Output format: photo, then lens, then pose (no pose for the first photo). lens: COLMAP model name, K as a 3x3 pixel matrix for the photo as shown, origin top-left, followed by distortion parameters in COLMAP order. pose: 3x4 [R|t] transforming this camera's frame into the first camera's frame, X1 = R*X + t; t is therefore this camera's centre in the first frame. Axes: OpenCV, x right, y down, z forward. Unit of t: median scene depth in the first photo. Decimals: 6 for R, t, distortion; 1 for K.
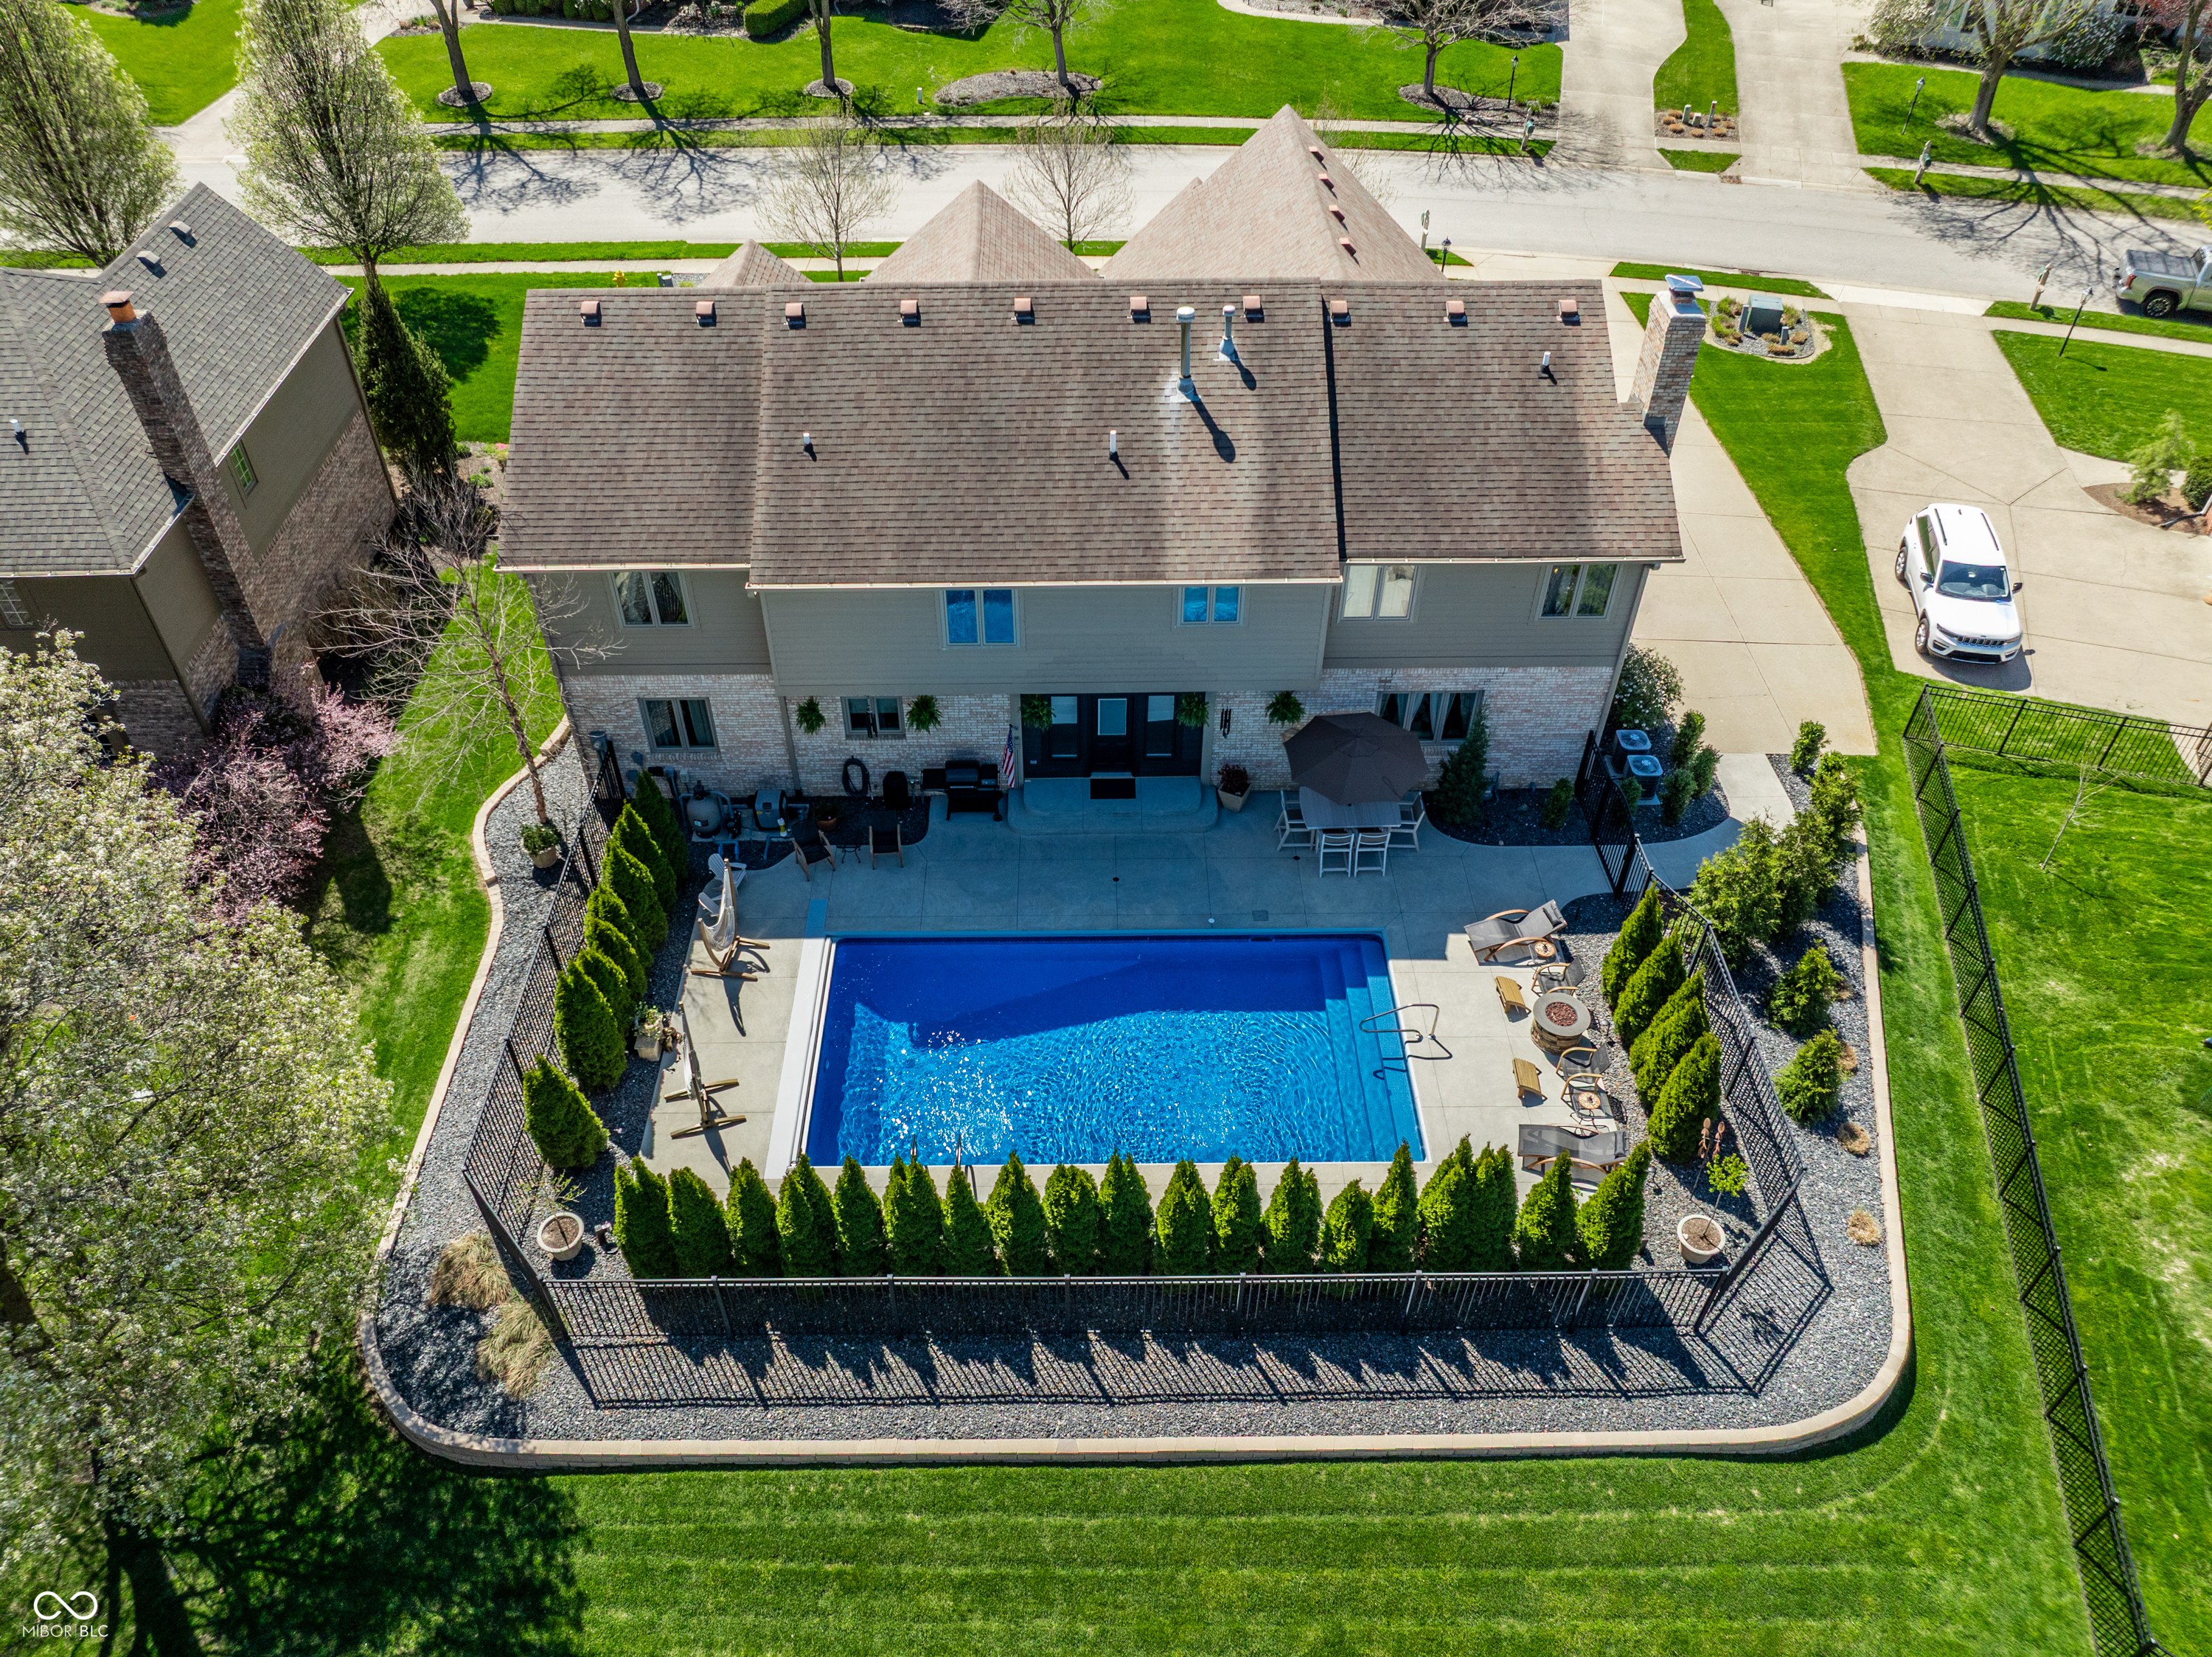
lens RADIAL K [[1591.9, 0, 1069.7], [0, 1591.9, 782.3], [0, 0, 1]] dist [-0.063652, 0.039117]
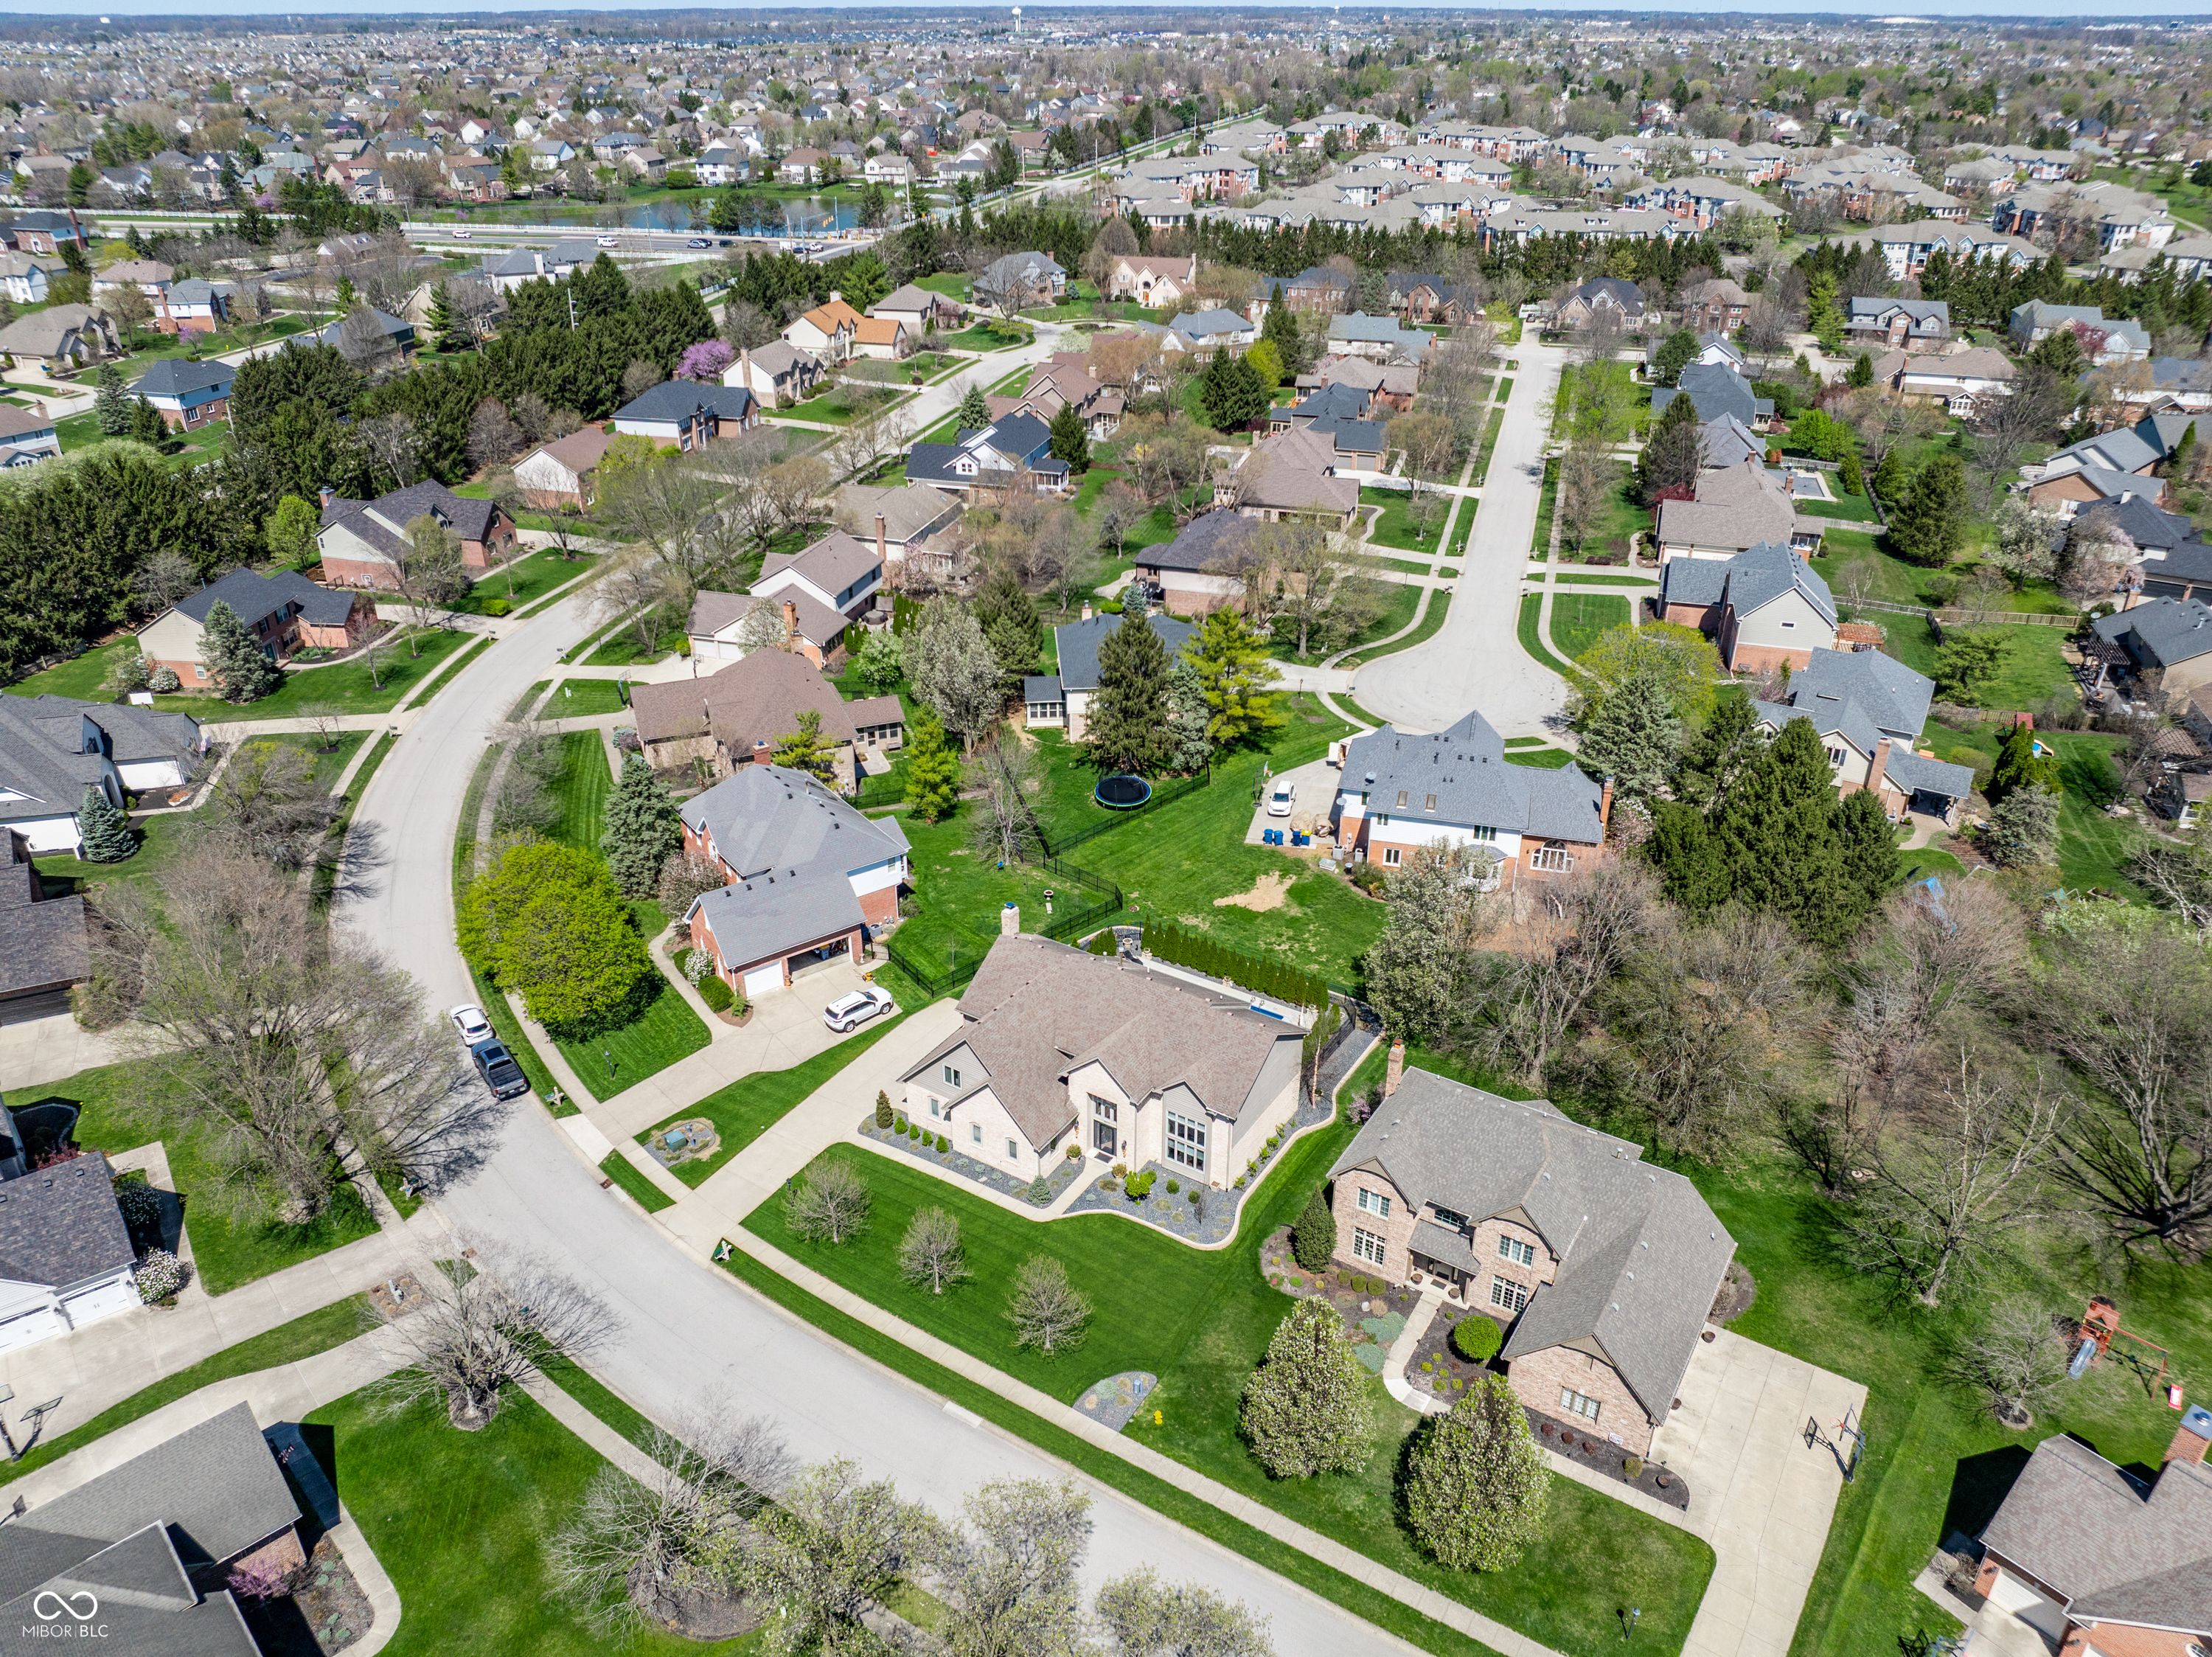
lens RADIAL K [[1556.8, 0, 1106.0], [0, 1556.8, 828.5], [0, 0, 1]] dist [-0.032378, -0.008216]
pose [[-0.840535, -0.247760, 0.481784, -1.419714], [0.367300, 0.393090, 0.842953, -3.140390], [-0.398235, 0.885491, -0.239404, 1.487259]]
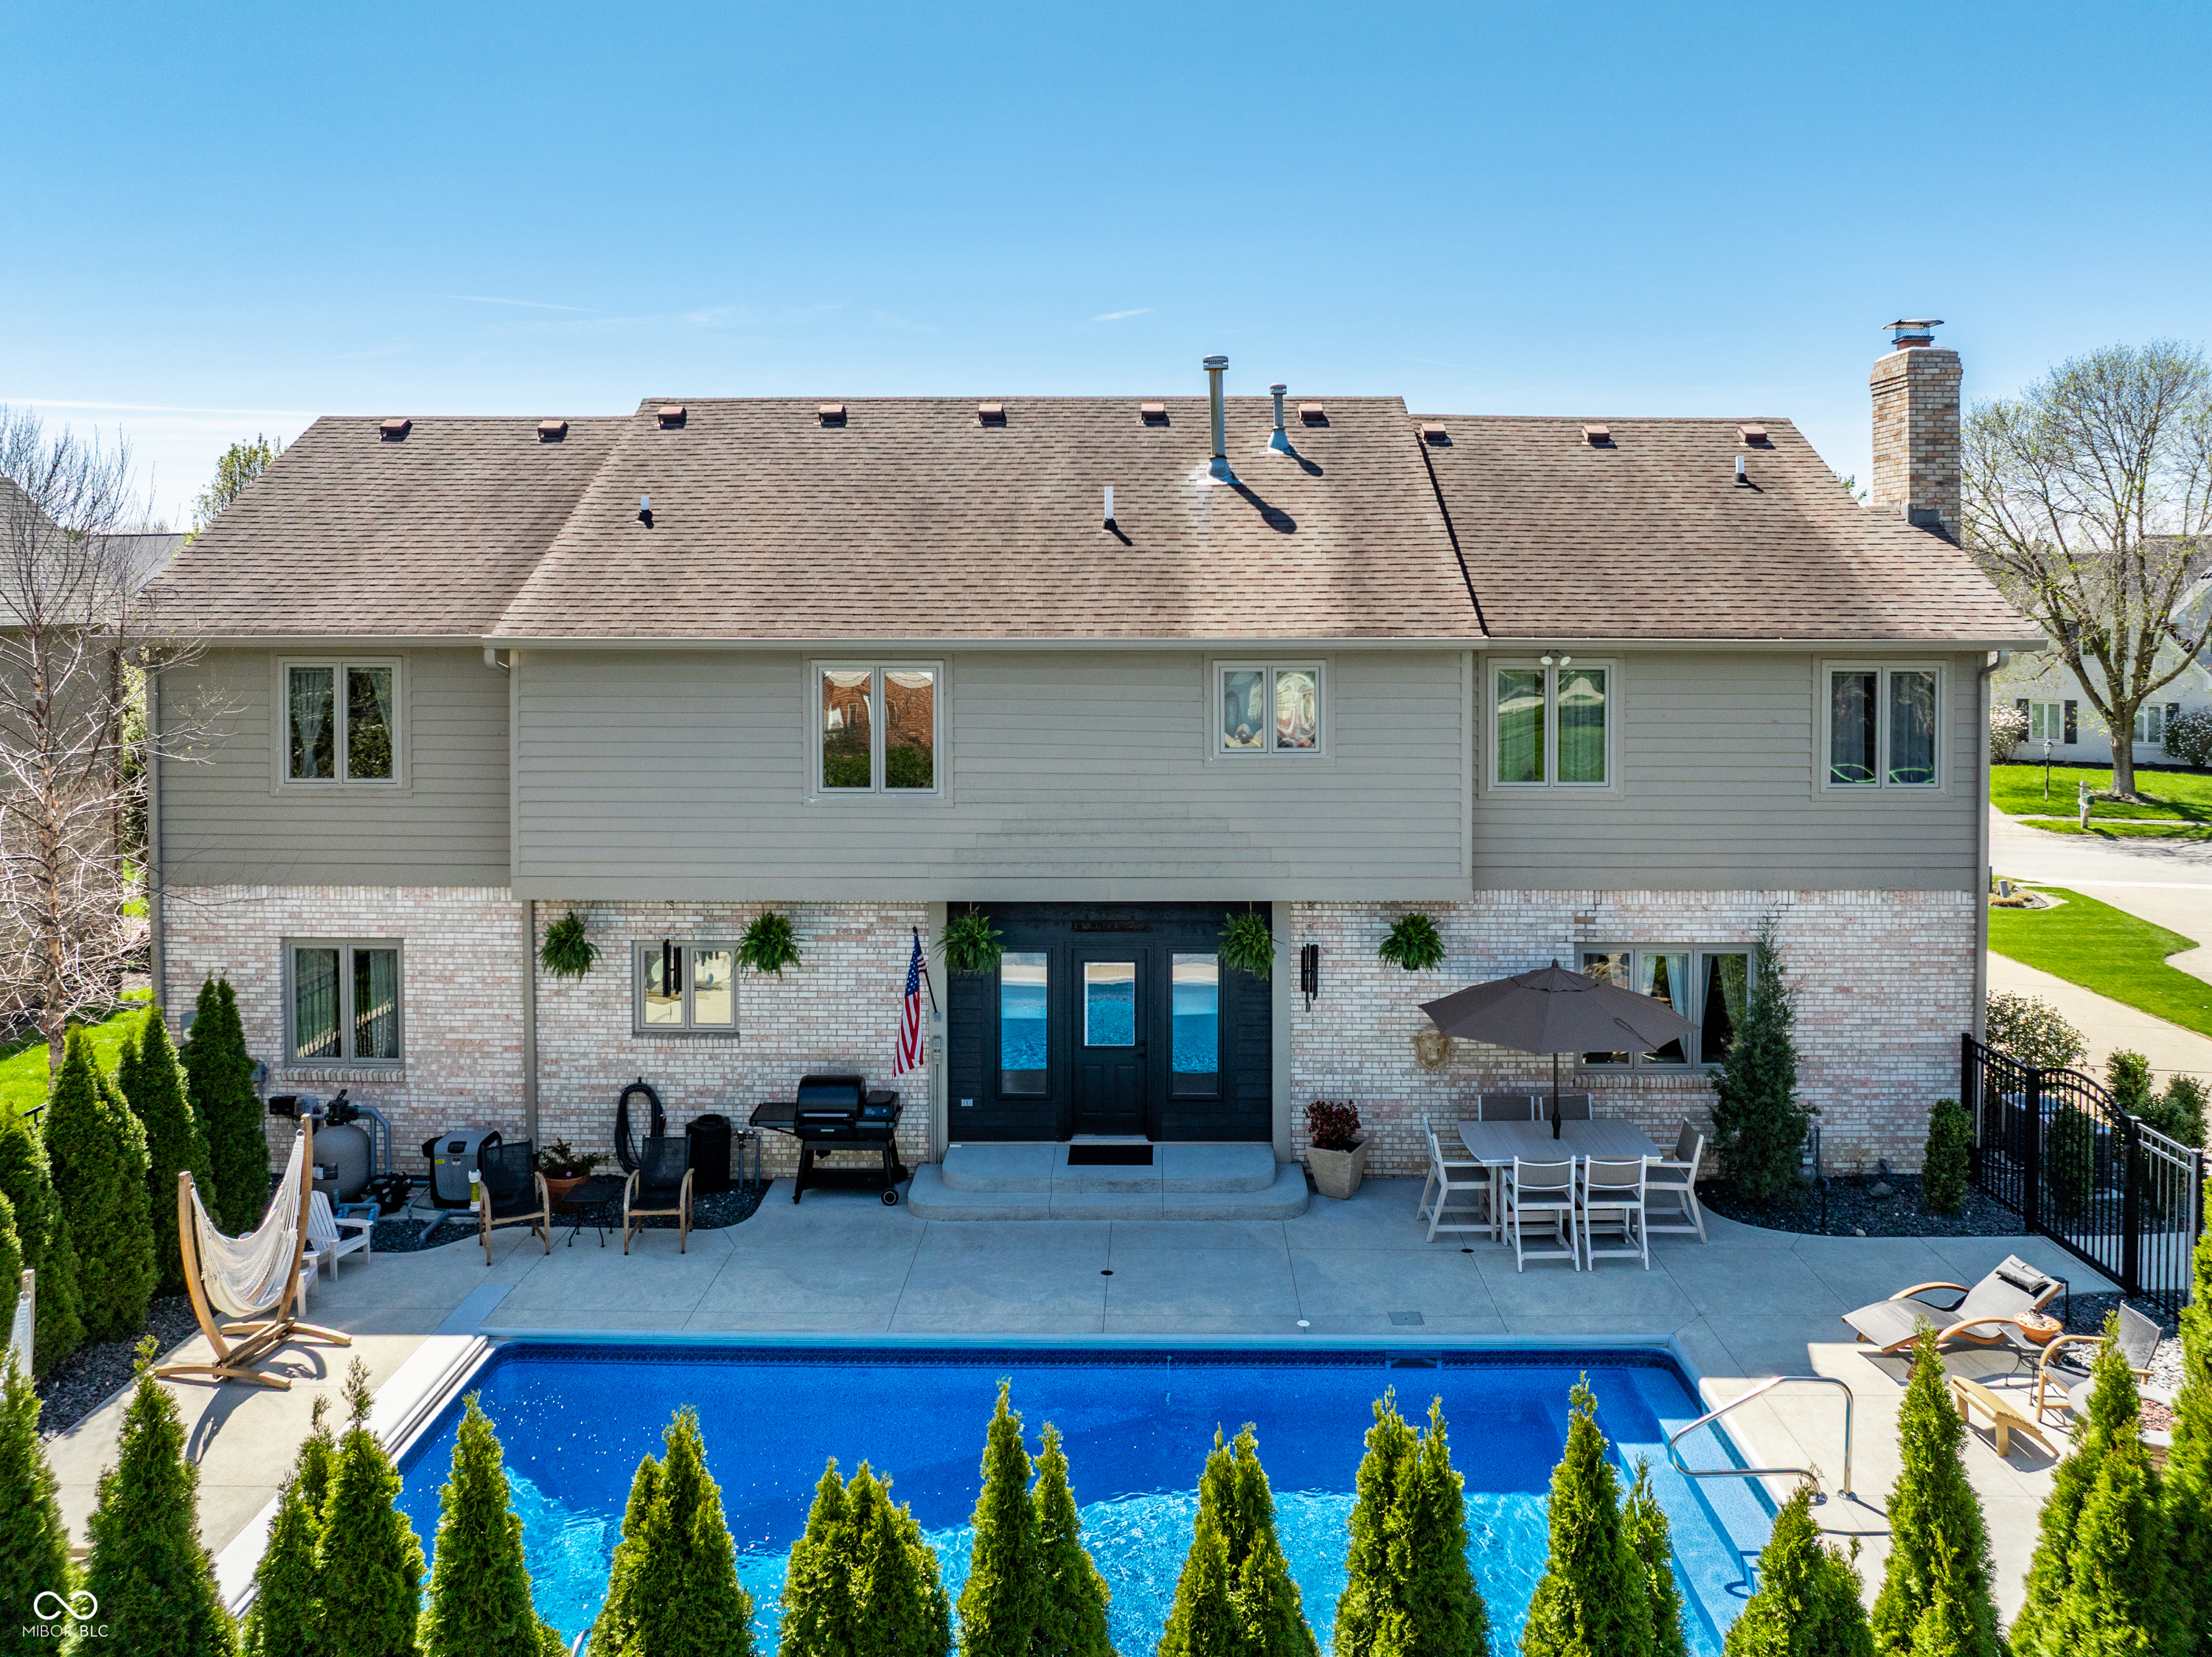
lens RADIAL K [[1609.4, 0, 1150.1], [0, 1609.4, 601.8], [0, 0, 1]] dist [-0.034854, -0.001924]
pose [[0.999968, 0.005354, -0.005906, 0.045057], [-0.007933, 0.741176, -0.671264, 0.242420], [0.000783, 0.671290, 0.741195, 0.495703]]
